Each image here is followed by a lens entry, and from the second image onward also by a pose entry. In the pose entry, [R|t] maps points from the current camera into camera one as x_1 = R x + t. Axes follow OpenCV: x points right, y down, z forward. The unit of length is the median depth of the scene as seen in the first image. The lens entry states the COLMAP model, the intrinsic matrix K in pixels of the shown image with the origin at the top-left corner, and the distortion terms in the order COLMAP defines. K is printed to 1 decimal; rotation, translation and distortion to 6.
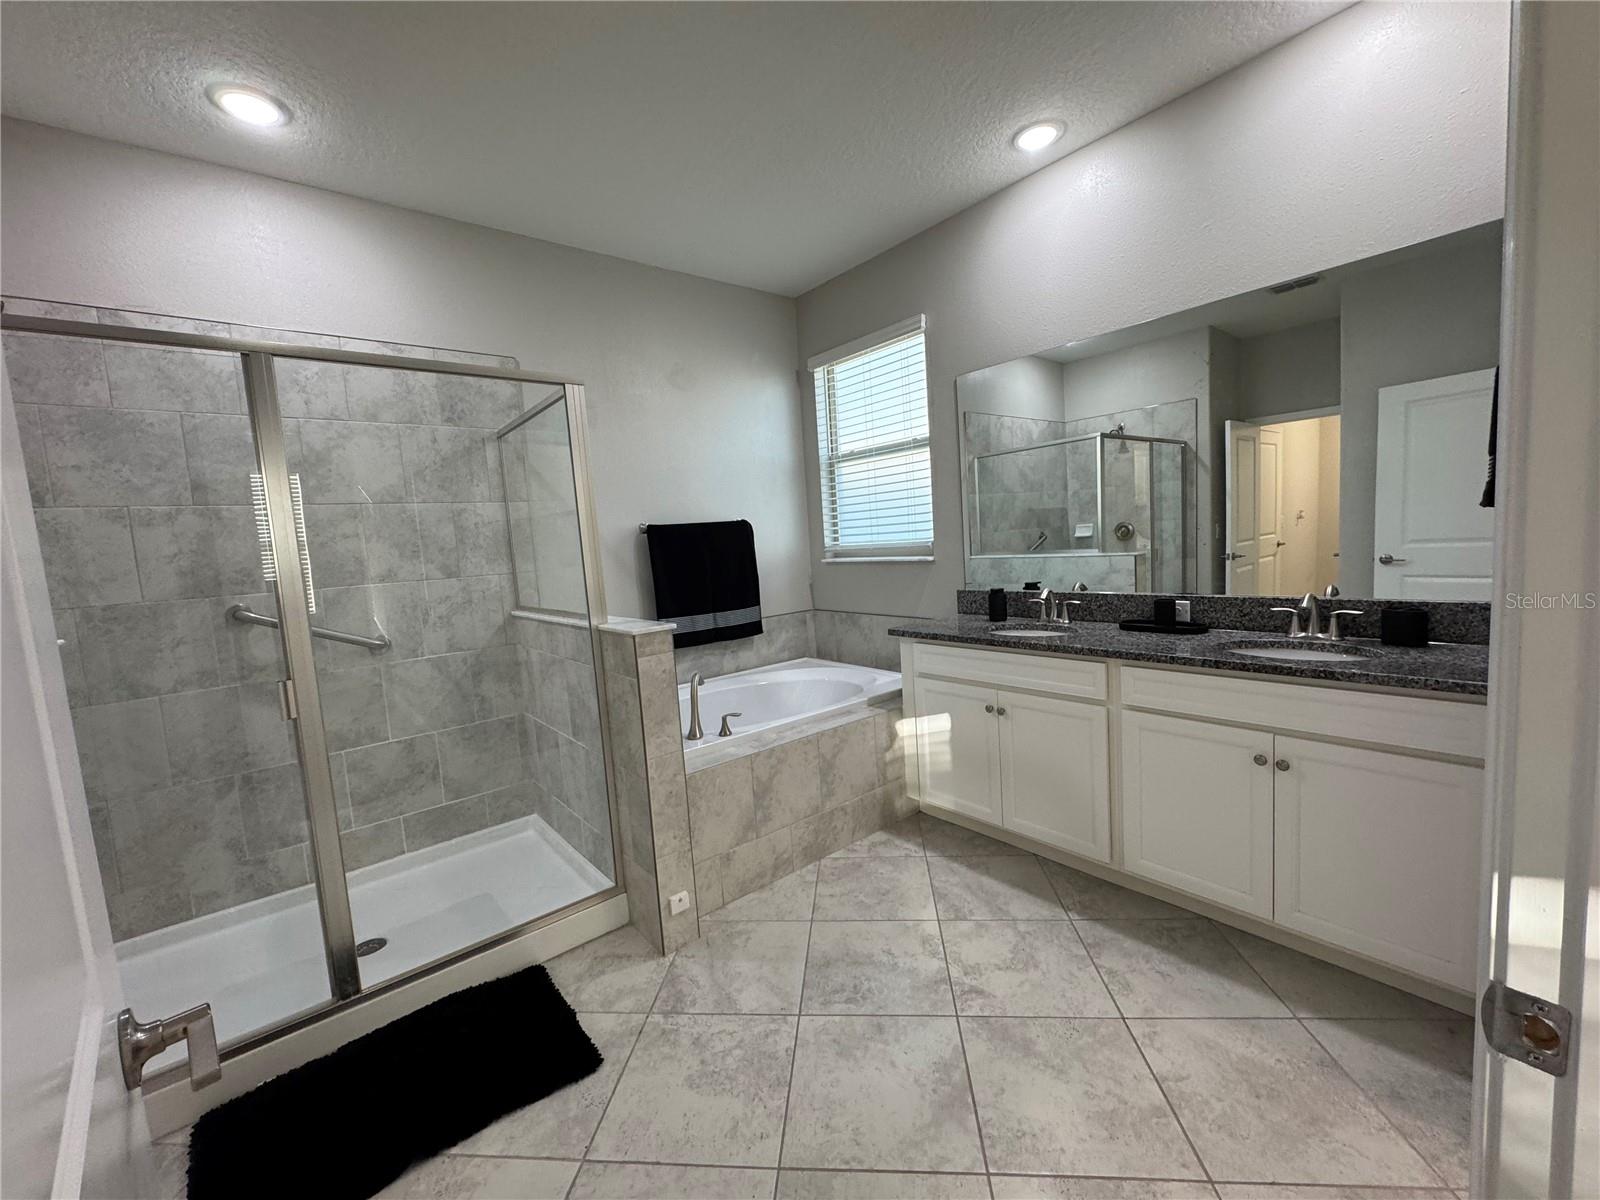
lens RADIAL K [[638.3, 0, 800.0], [0, 638.3, 600.0], [0, 0, 1]] dist [-0.000424, -0.000068]
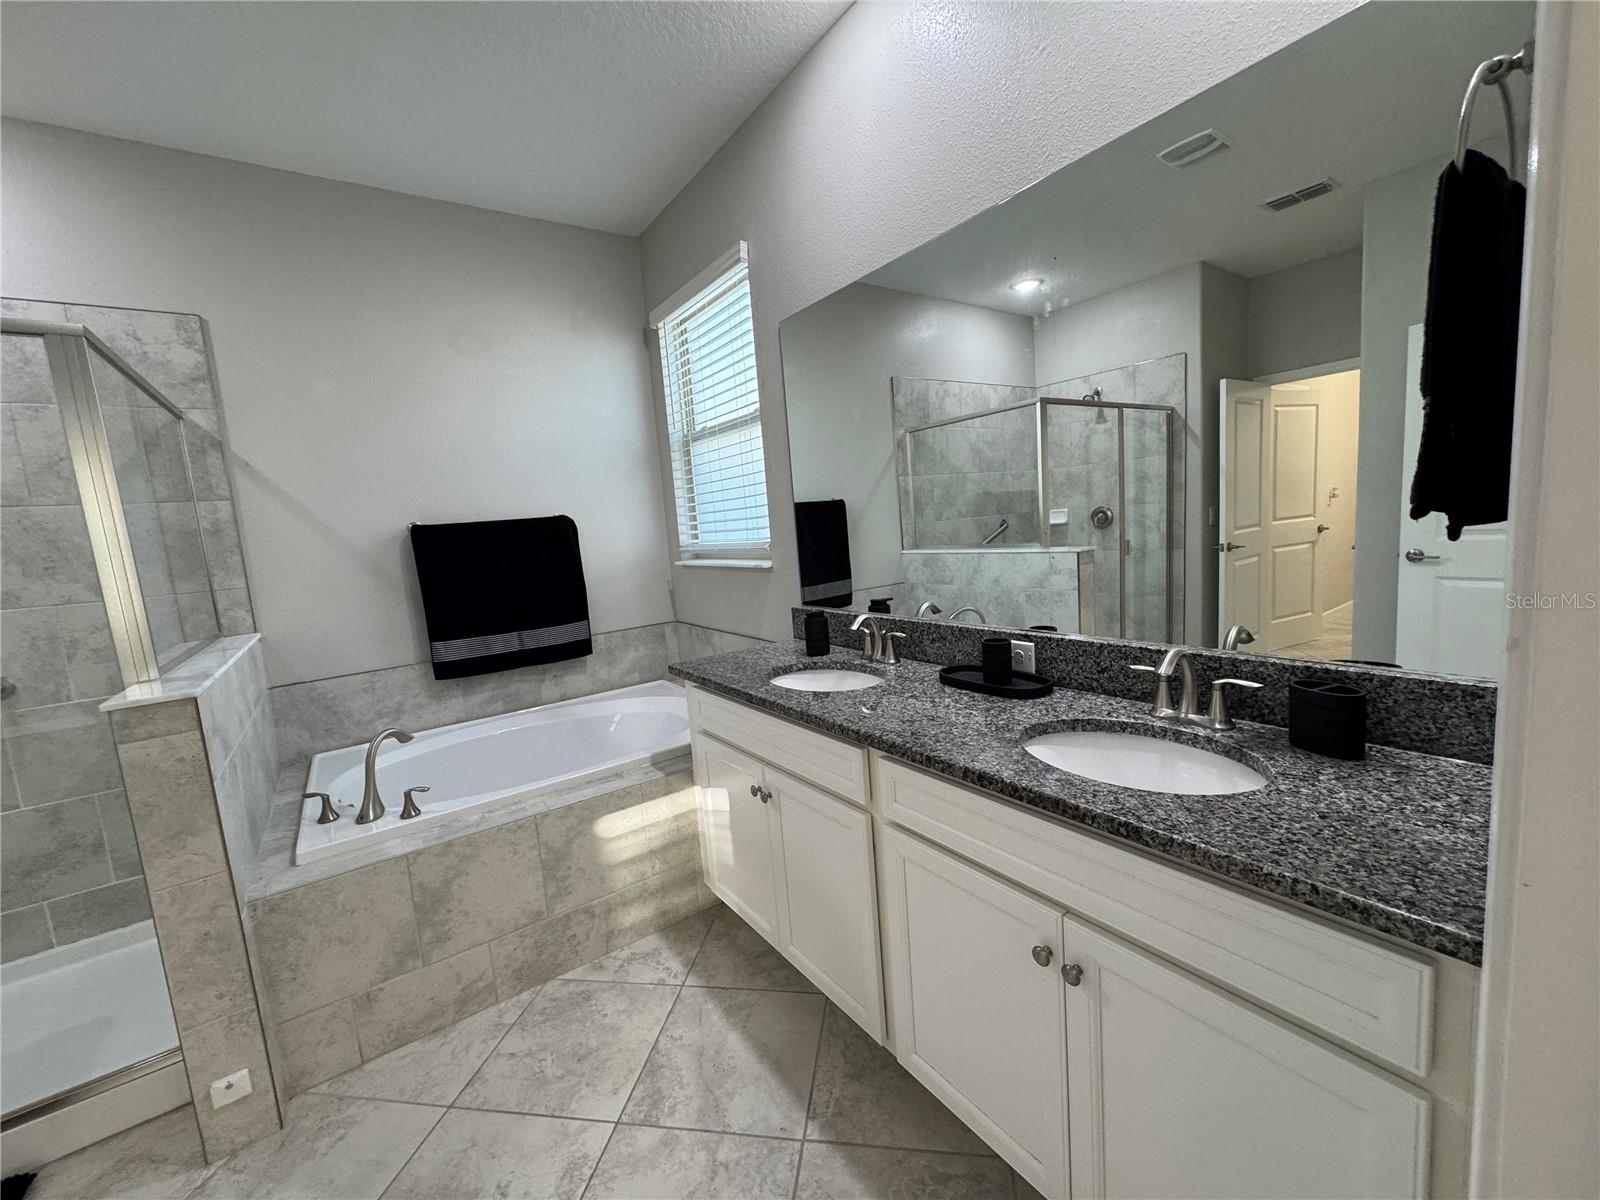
lens RADIAL K [[636.7, 0, 800.0], [0, 636.7, 600.0], [0, 0, 1]] dist [-0.000624, 0.000449]
pose [[0.997395, -0.002410, -0.072095, 0.342579], [0.004620, 0.999524, 0.030500, -0.052431], [0.071987, -0.030753, 0.996931, 0.268108]]
